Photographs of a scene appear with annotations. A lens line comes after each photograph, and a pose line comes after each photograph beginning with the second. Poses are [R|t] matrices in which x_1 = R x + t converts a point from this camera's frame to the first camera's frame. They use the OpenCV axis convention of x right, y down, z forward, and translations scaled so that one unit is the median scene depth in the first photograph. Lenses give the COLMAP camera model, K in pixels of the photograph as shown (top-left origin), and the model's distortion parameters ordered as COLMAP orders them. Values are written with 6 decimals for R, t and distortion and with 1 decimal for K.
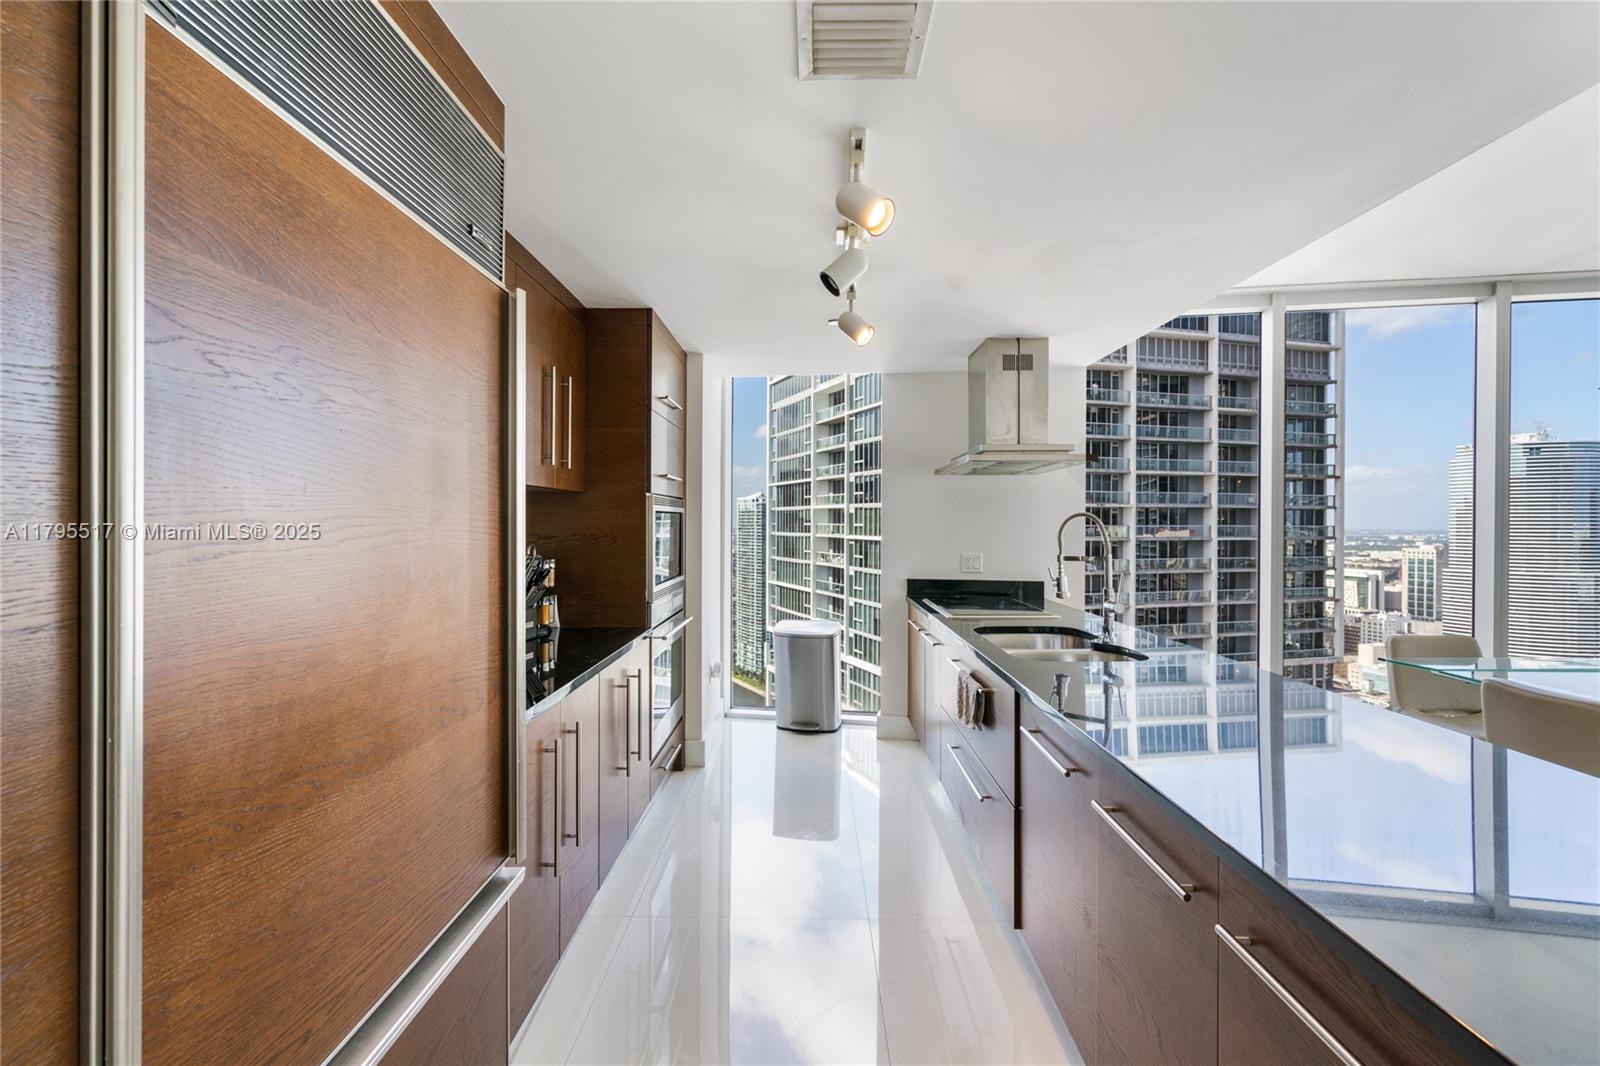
lens RADIAL K [[722.3, 0, 803.4], [0, 722.3, 523.4], [0, 0, 1]] dist [-0.015072, 0.012022]
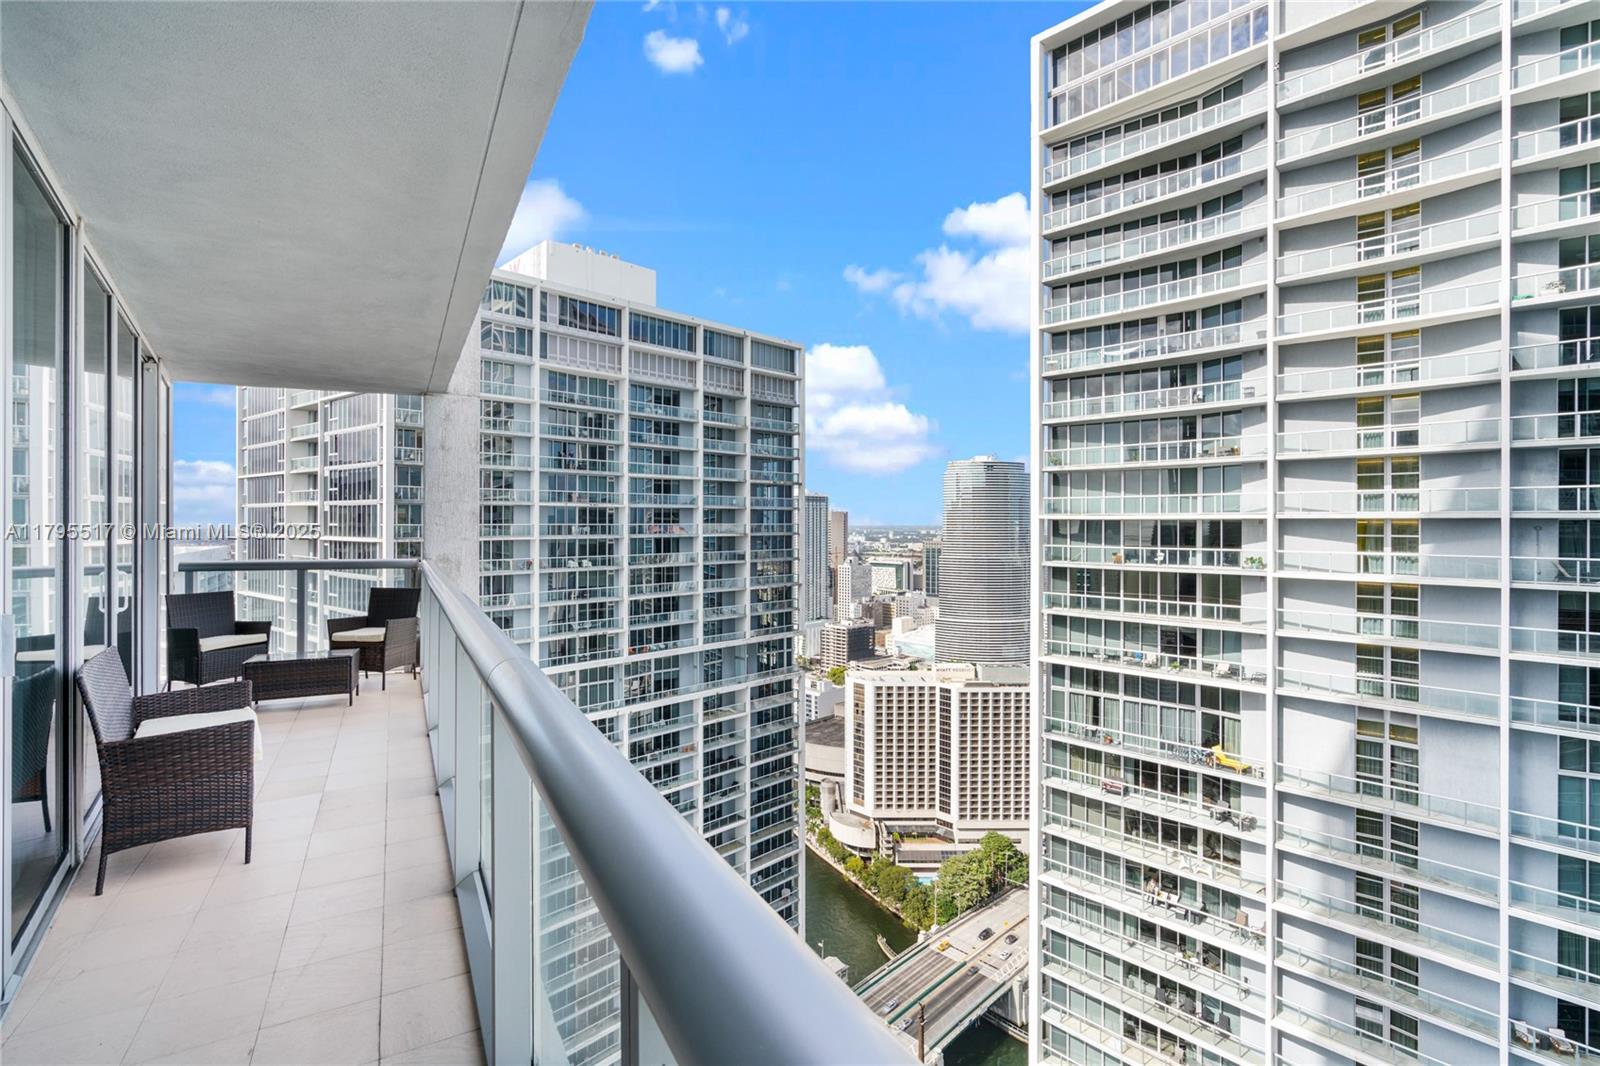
lens RADIAL K [[722.3, 0, 803.4], [0, 722.3, 523.4], [0, 0, 1]] dist [-0.015072, 0.012022]
pose [[0.868692, -0.002462, 0.495346, 0.140521], [0.001107, 0.999995, 0.003029, -0.000988], [-0.495351, -0.002083, 0.868691, -0.072836]]
